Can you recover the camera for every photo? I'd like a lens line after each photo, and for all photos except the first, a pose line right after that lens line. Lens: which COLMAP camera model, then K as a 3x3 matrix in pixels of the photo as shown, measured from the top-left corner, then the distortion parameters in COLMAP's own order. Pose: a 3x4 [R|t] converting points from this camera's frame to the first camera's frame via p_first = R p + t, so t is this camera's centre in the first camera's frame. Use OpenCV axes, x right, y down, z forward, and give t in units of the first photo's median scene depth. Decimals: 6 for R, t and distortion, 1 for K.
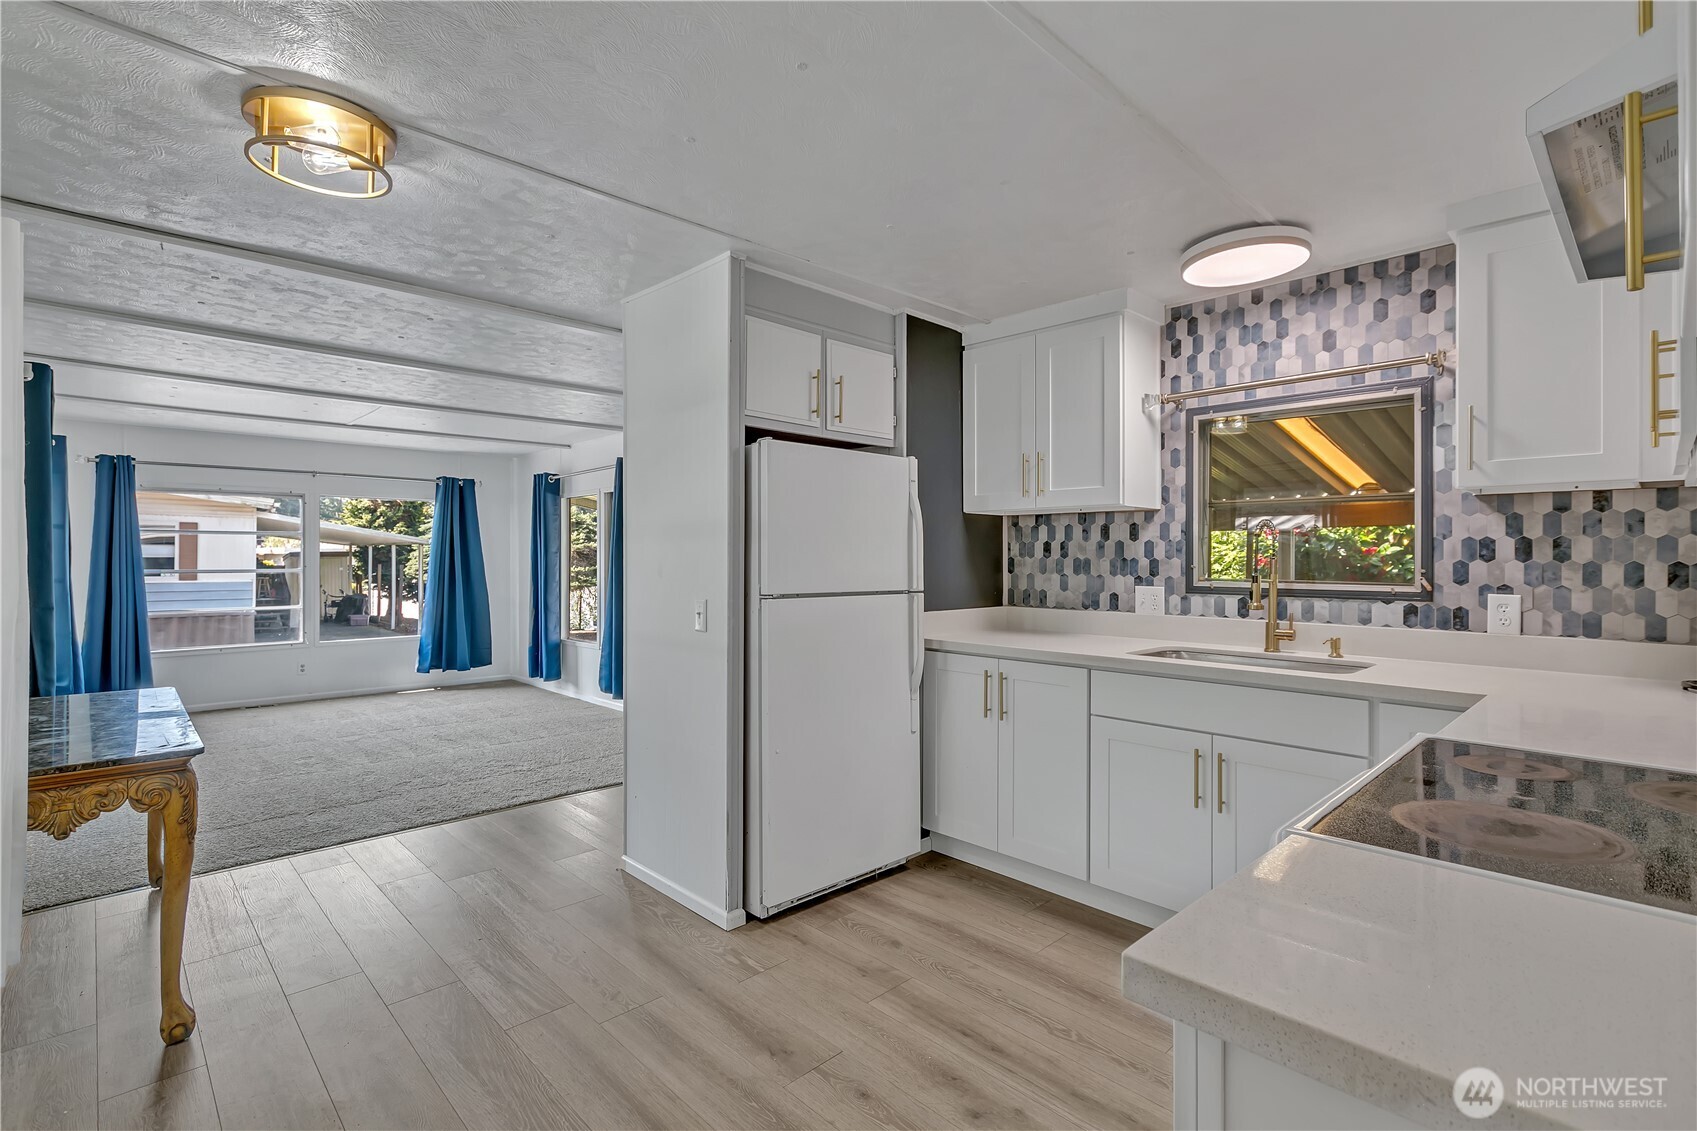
lens RADIAL K [[782.4, 0, 844.1], [0, 782.4, 552.5], [0, 0, 1]] dist [0.001242, 0.000295]
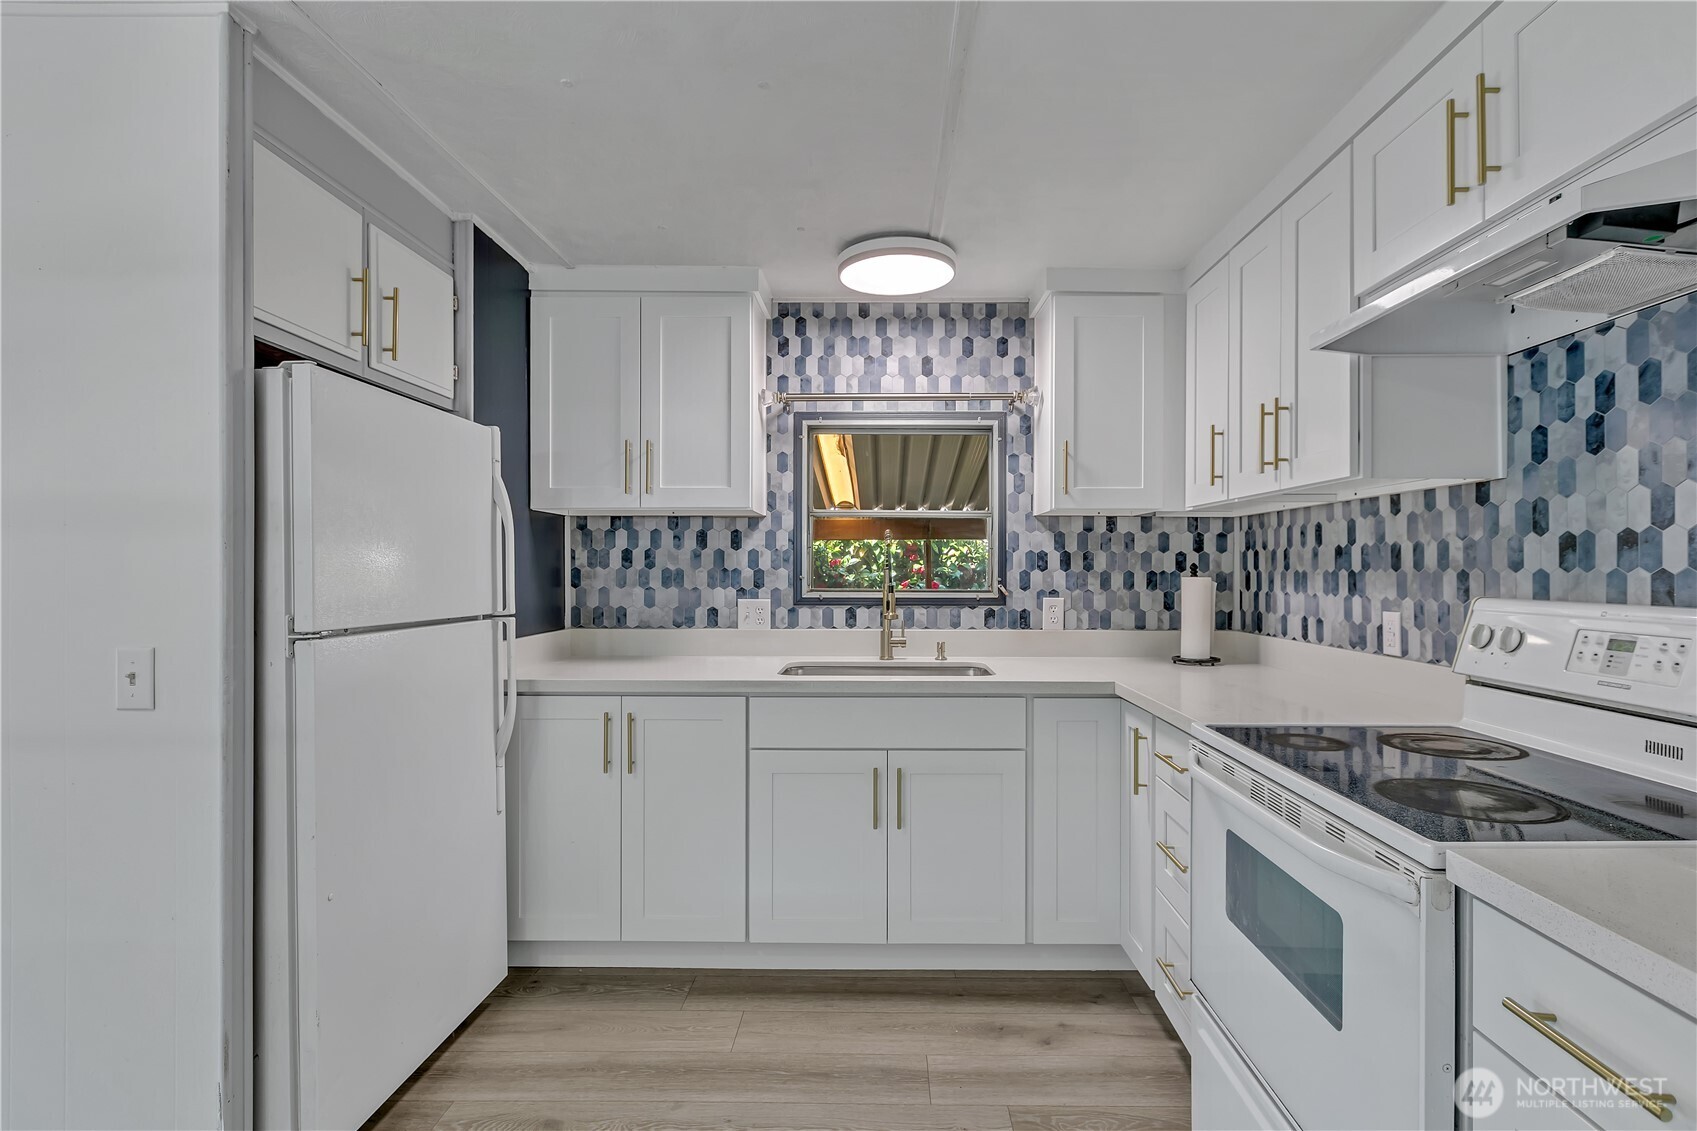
lens RADIAL K [[809.1, 0, 848.5], [0, 809.1, 565.5], [0, 0, 1]] dist [-0.000771, 0.000209]
pose [[0.700568, 0.001745, 0.713583, -0.232067], [-0.004096, 0.999990, 0.001576, 0.001860], [-0.713574, -0.004027, 0.700569, 0.275991]]
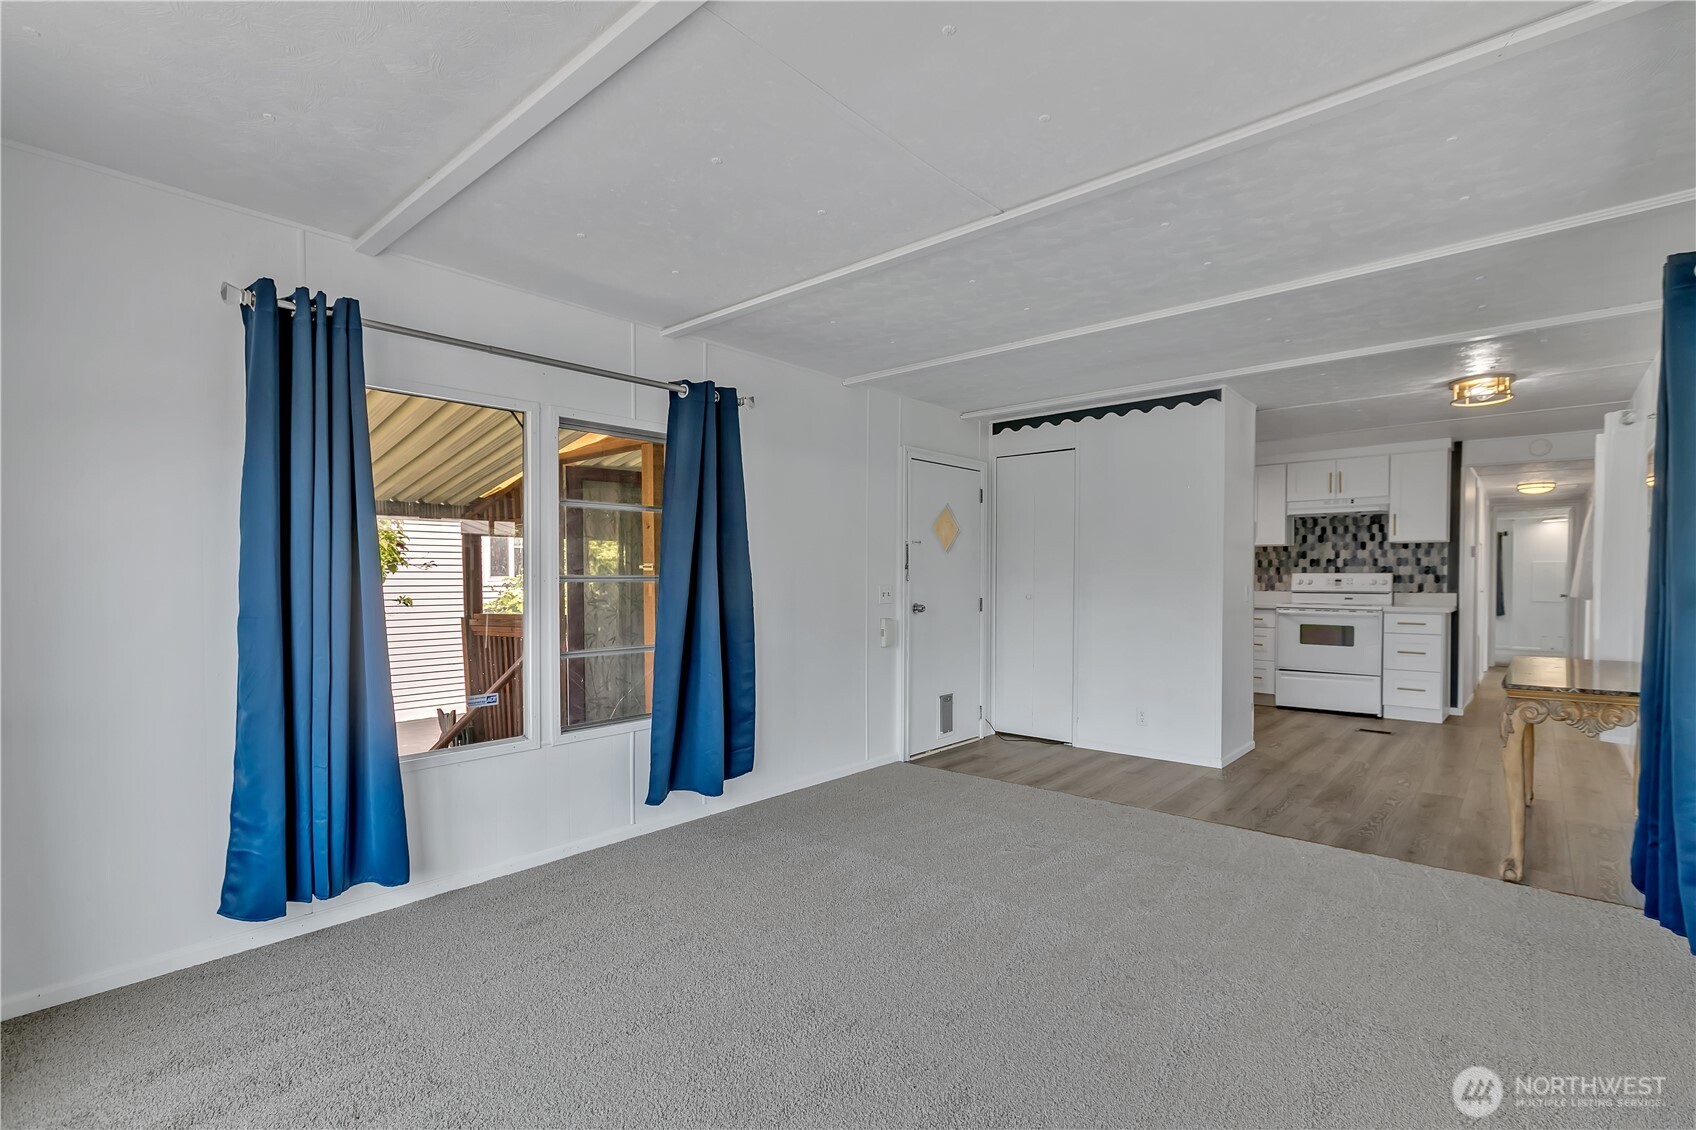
lens RADIAL K [[783.3, 0, 847.9], [0, 783.3, 591.4], [0, 0, 1]] dist [0.000583, 0.000064]
pose [[-0.090525, -0.021779, 0.995656, -1.781136], [-0.005374, 0.999757, 0.021380, 0.035615], [-0.995880, -0.003415, -0.090620, 1.934166]]
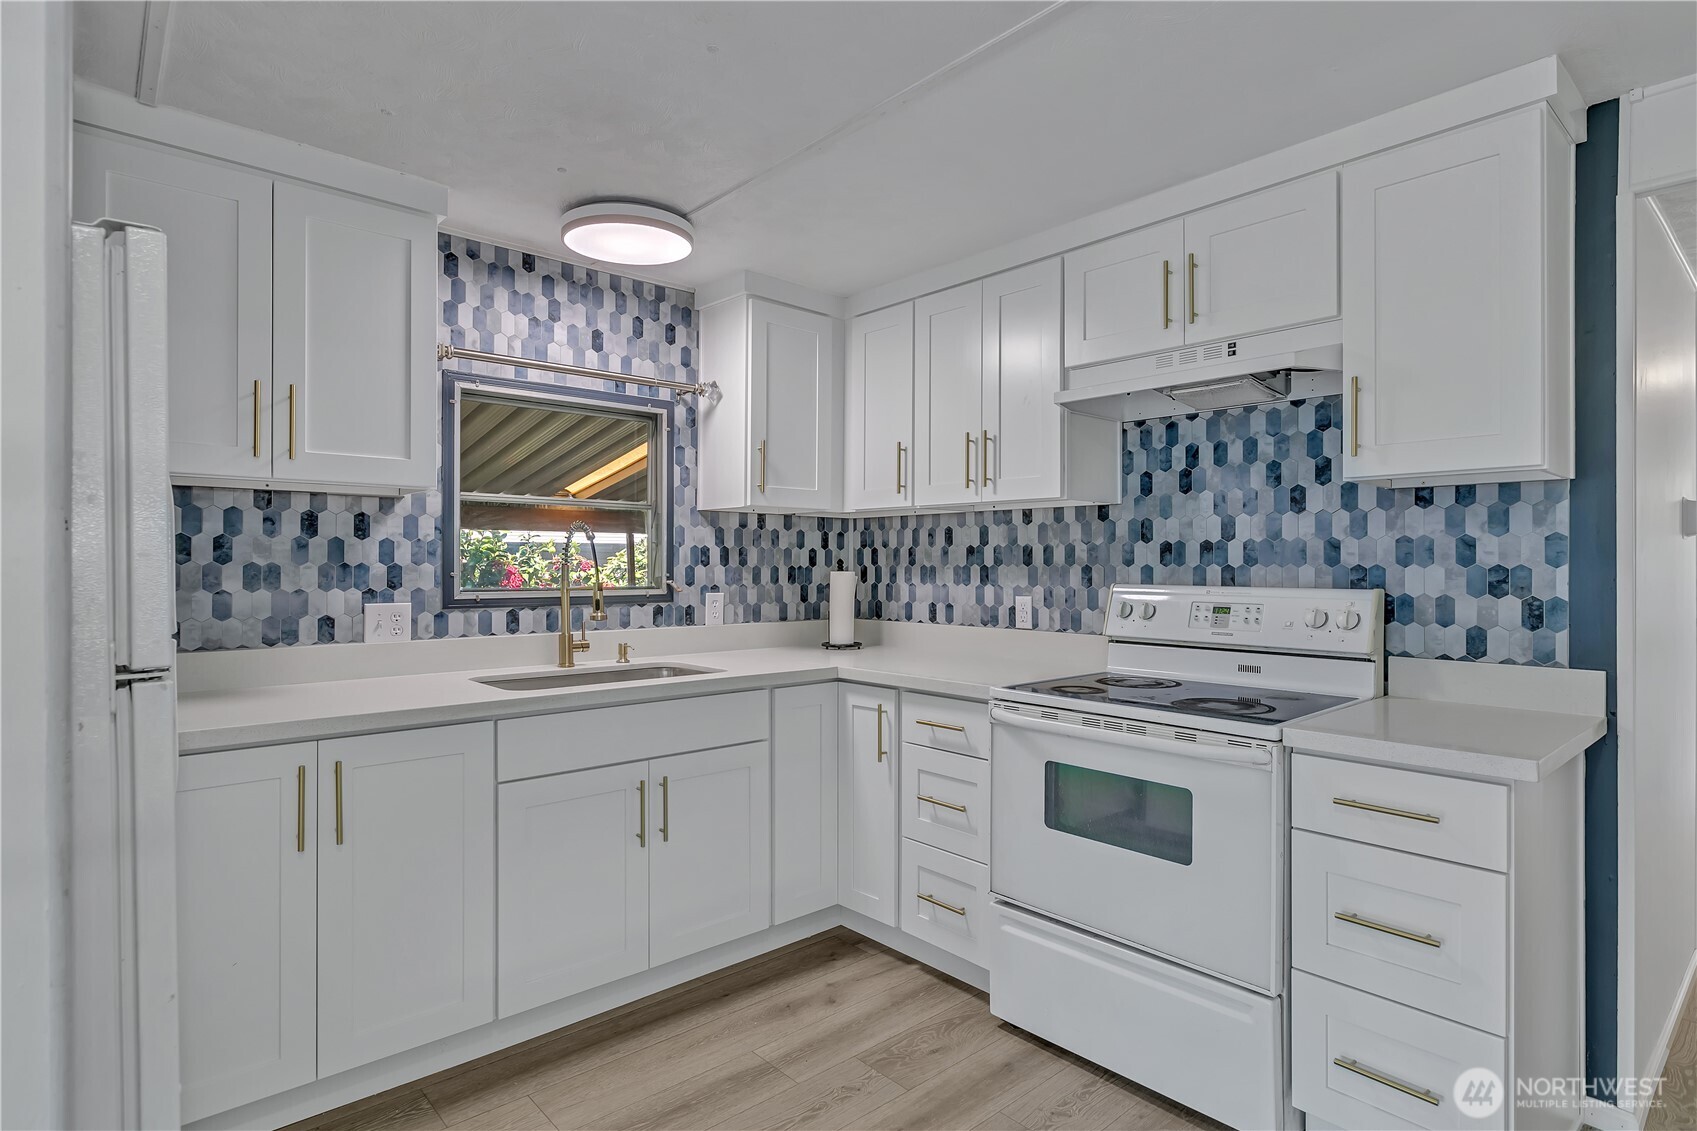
lens RADIAL K [[901.4, 0, 845.4], [0, 901.4, 557.4], [0, 0, 1]] dist [-0.000895, 0.000208]
pose [[0.022991, 0.005185, 0.999722, -0.460586], [-0.007649, 0.999958, -0.005010, 0.002792], [-0.999706, -0.007532, 0.023030, 0.616804]]
